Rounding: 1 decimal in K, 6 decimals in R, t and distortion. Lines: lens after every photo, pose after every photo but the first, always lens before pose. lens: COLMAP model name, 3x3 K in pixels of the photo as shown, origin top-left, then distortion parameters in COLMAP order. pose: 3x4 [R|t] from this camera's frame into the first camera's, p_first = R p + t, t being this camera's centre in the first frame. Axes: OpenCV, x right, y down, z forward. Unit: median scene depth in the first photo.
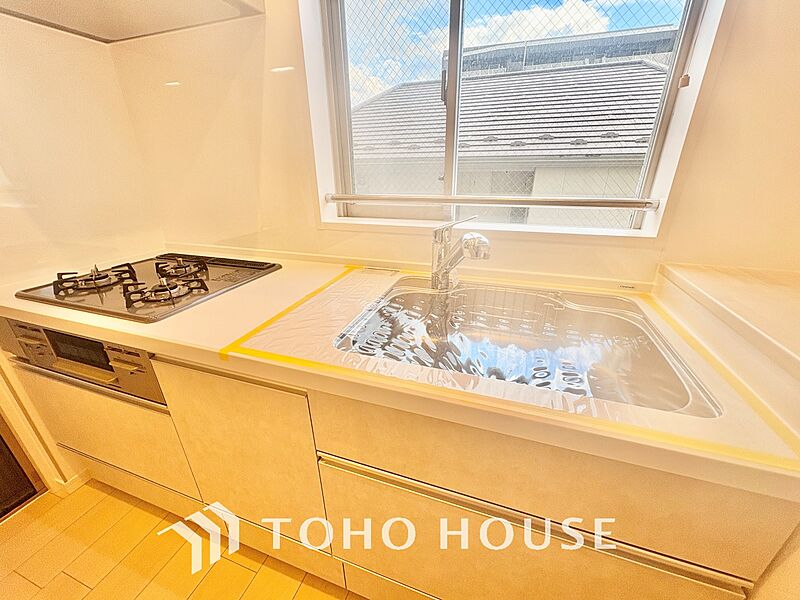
lens RADIAL K [[319.6, 0, 401.2], [0, 319.6, 300.2], [0, 0, 1]] dist [0.003305, 0.000147]
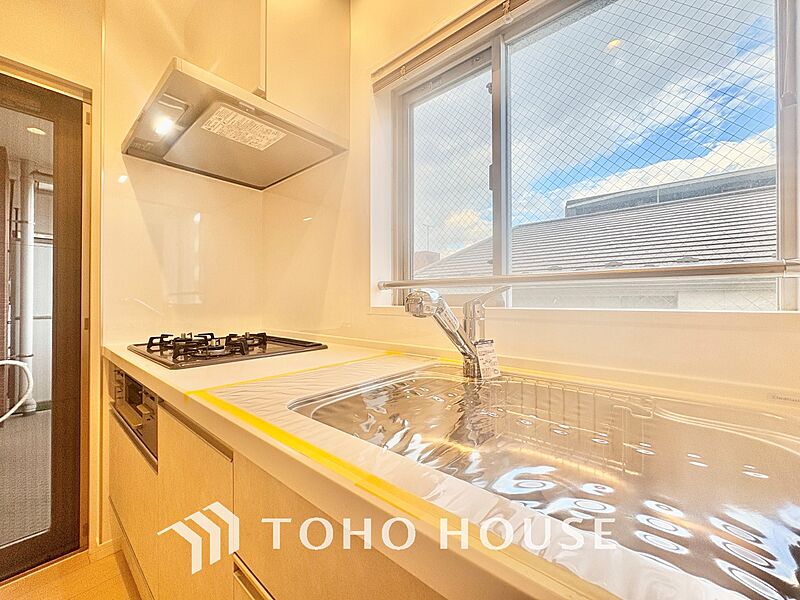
lens RADIAL K [[319.6, 0, 400.8], [0, 319.6, 300.5], [0, 0, 1]] dist [0.003305, 0.000147]
pose [[0.933160, 0.011226, -0.359287, 0.205214], [-0.146951, 0.924089, -0.352796, 0.081498], [0.328052, 0.382012, 0.863972, 0.155467]]
